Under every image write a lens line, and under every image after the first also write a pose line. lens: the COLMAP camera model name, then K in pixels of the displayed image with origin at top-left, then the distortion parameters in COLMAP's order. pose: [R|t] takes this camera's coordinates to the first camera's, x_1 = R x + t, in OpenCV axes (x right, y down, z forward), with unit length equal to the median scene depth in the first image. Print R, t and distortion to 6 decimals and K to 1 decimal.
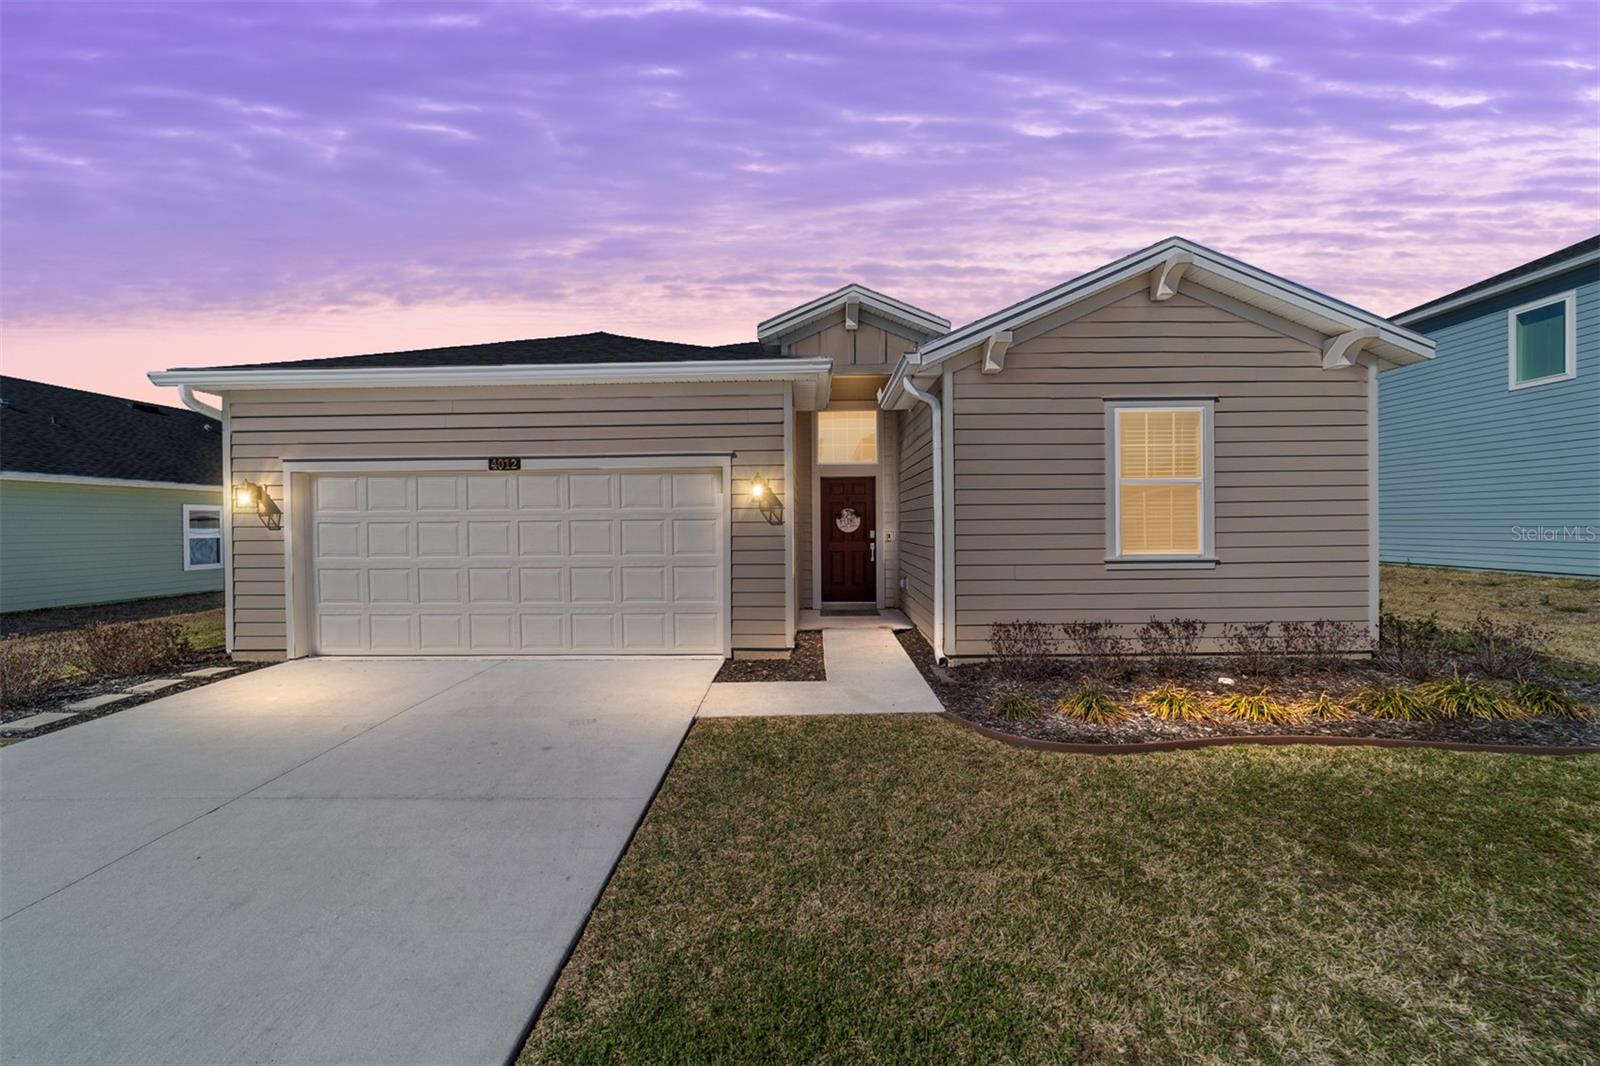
lens RADIAL K [[616.0, 0, 798.2], [0, 616.0, 528.3], [0, 0, 1]] dist [-0.010561, 0.004076]
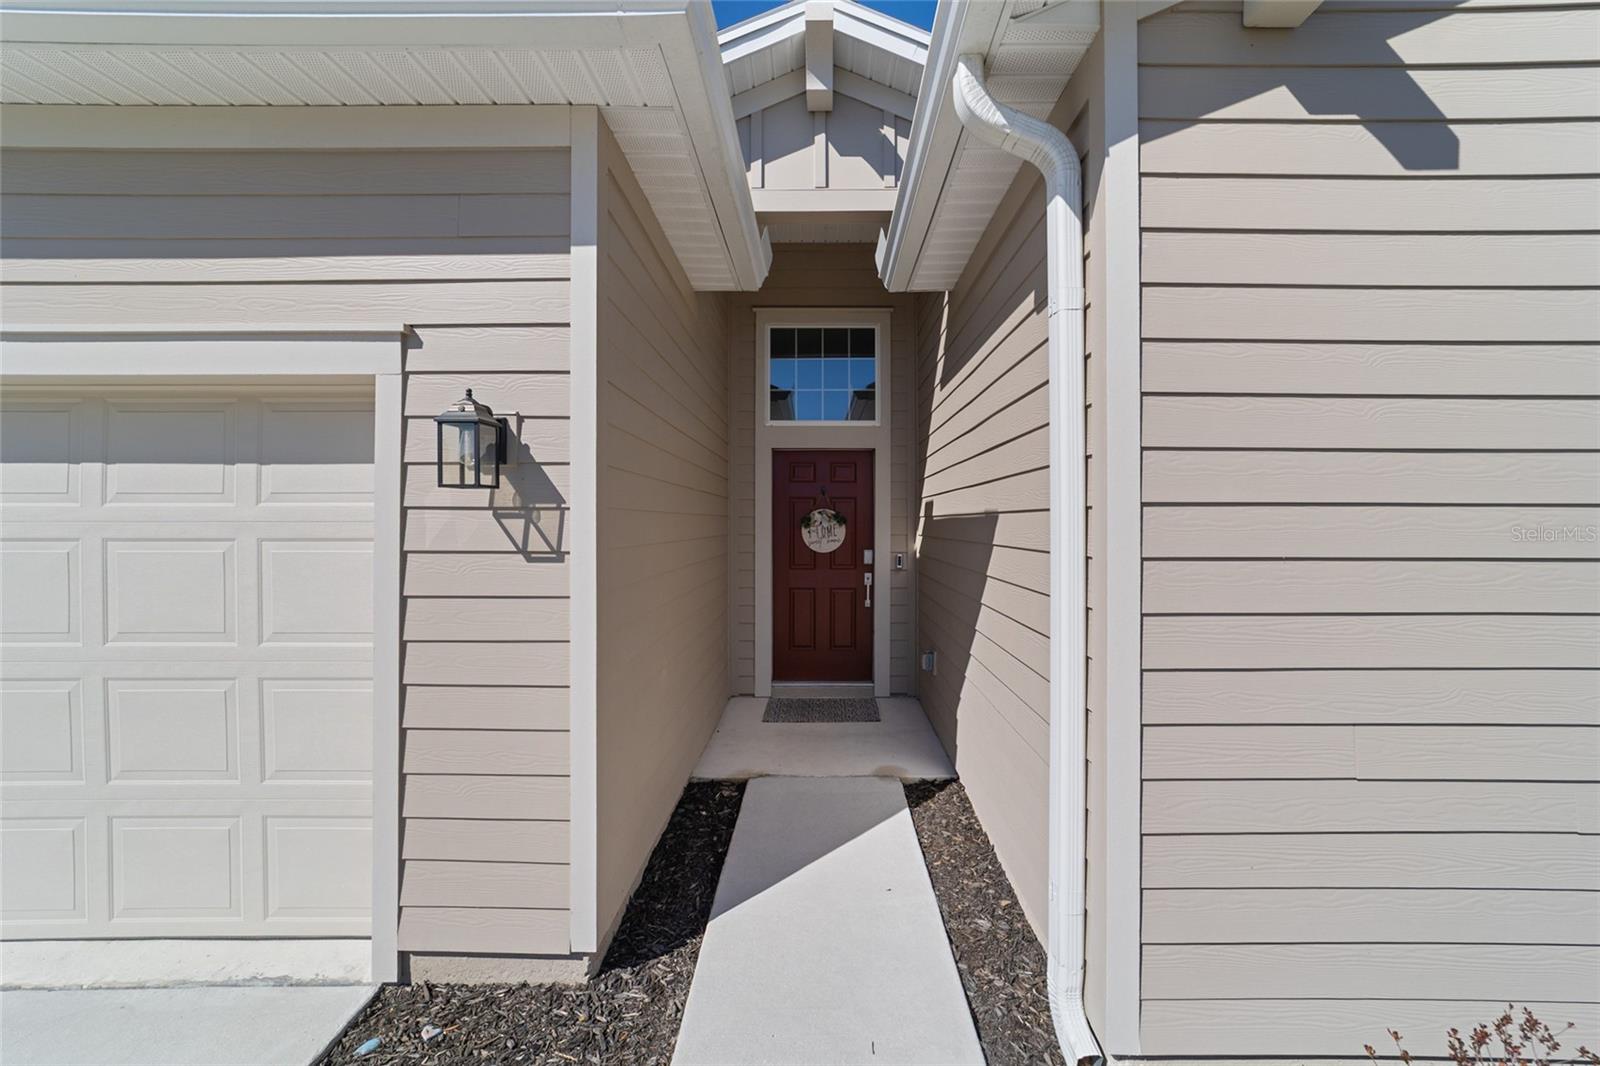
lens RADIAL K [[616.0, 0, 823.4], [0, 616.0, 526.0], [0, 0, 1]] dist [-0.010561, 0.004076]
pose [[0.999559, 0.010673, 0.027695, 0.102709], [-0.010699, 0.999942, 0.000798, -0.027144], [-0.027684, -0.001094, 0.999616, 0.713320]]
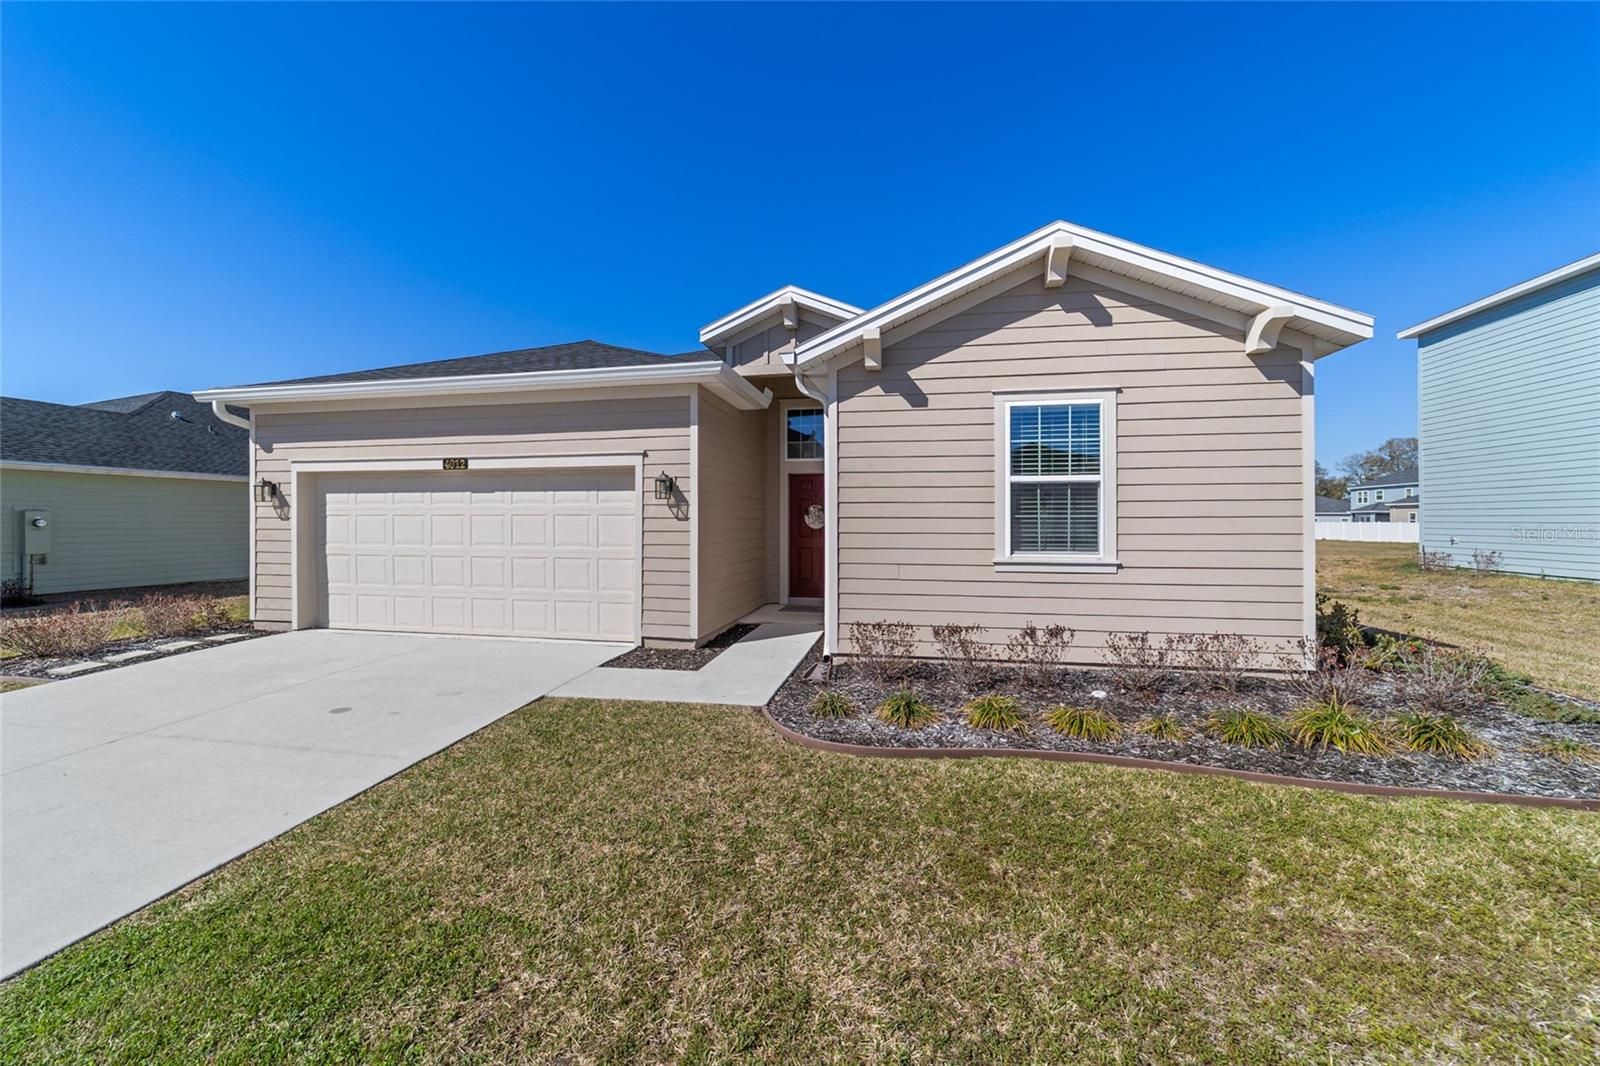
lens RADIAL K [[616.0, 0, 788.6], [0, 616.0, 524.6], [0, 0, 1]] dist [-0.010561, 0.004076]
pose [[0.984391, 0.011786, -0.175598, 0.340913], [-0.011410, 0.999930, 0.003149, -0.004579], [0.175623, -0.001096, 0.984457, -0.000720]]
